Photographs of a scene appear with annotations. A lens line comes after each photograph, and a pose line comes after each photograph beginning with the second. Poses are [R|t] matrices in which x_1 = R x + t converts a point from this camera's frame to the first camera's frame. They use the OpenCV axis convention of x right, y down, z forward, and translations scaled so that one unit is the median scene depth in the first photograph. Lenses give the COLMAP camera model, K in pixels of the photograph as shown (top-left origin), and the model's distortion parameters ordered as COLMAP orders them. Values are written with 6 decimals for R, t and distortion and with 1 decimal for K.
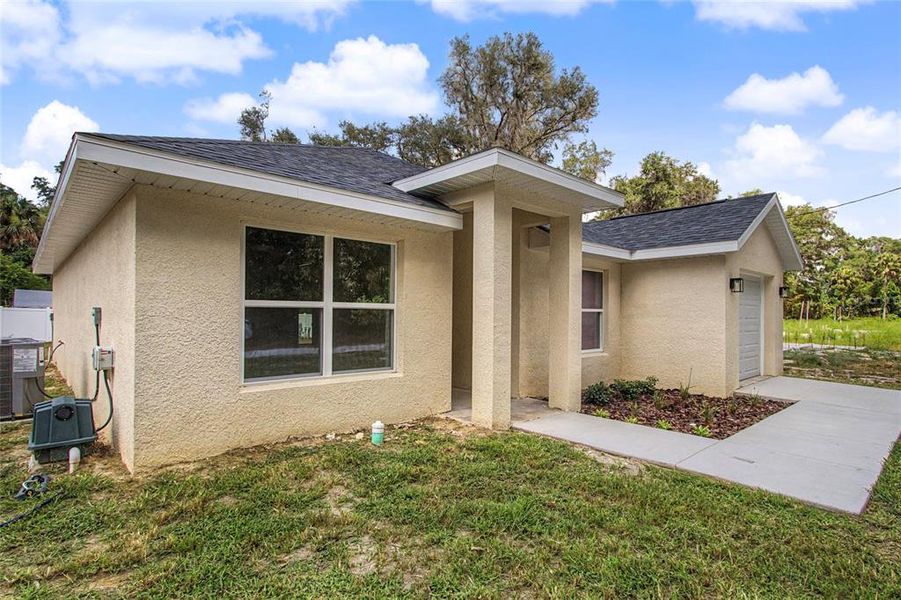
lens RADIAL K [[469.3, 0, 452.1], [0, 469.3, 306.2], [0, 0, 1]] dist [-0.003397, 0.001901]
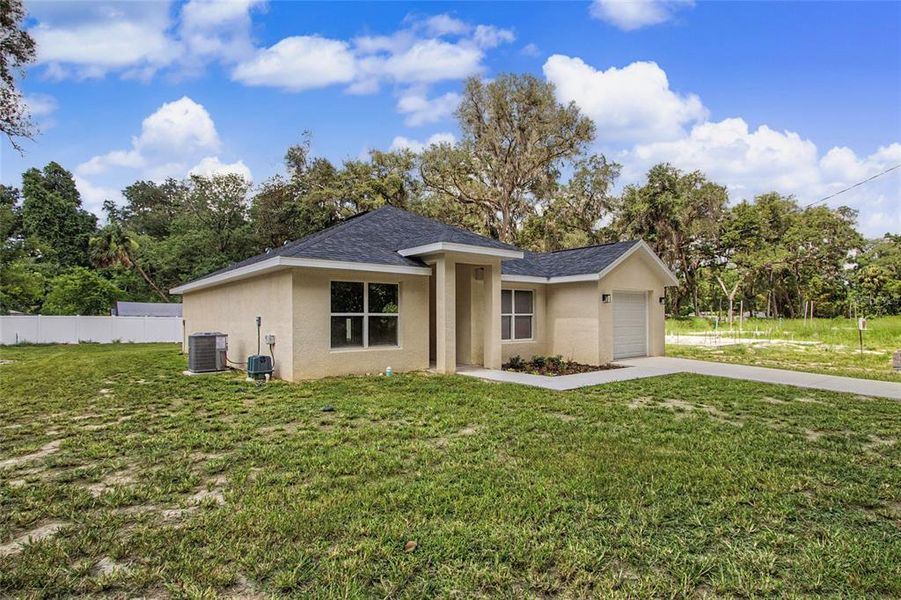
lens RADIAL K [[469.3, 0, 452.1], [0, 469.3, 306.2], [0, 0, 1]] dist [-0.003397, 0.001901]
pose [[0.997887, -0.012647, -0.063733, 0.038675], [0.012207, 0.999899, -0.007288, -0.002931], [0.063819, 0.006495, 0.997940, -0.162652]]
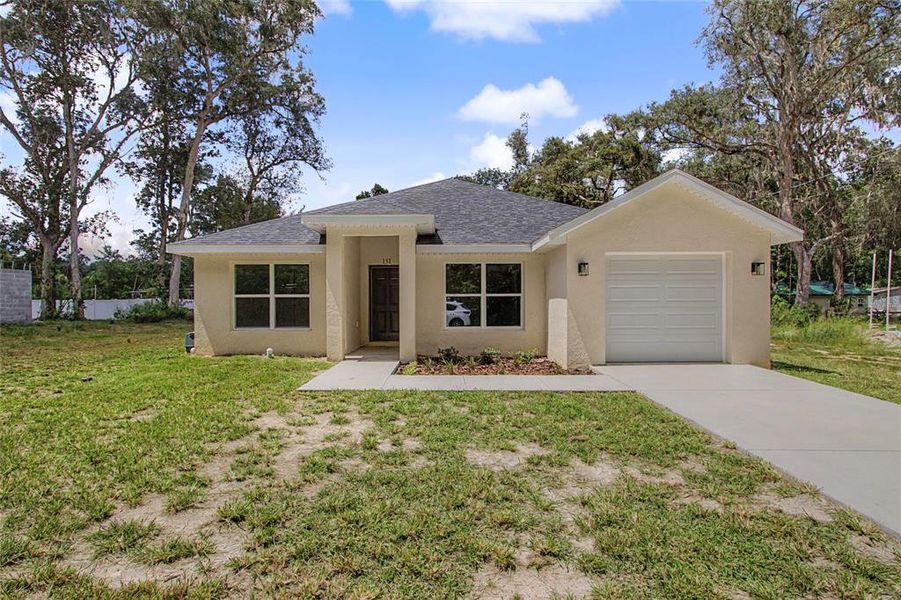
lens RADIAL K [[453.1, 0, 446.1], [0, 453.1, 301.1], [0, 0, 1]] dist [-0.001137, 0.000229]
pose [[0.730484, -0.005756, -0.682906, 0.254797], [0.019670, 0.999727, 0.012614, 0.001574], [0.682647, -0.022647, 0.730398, 0.002502]]
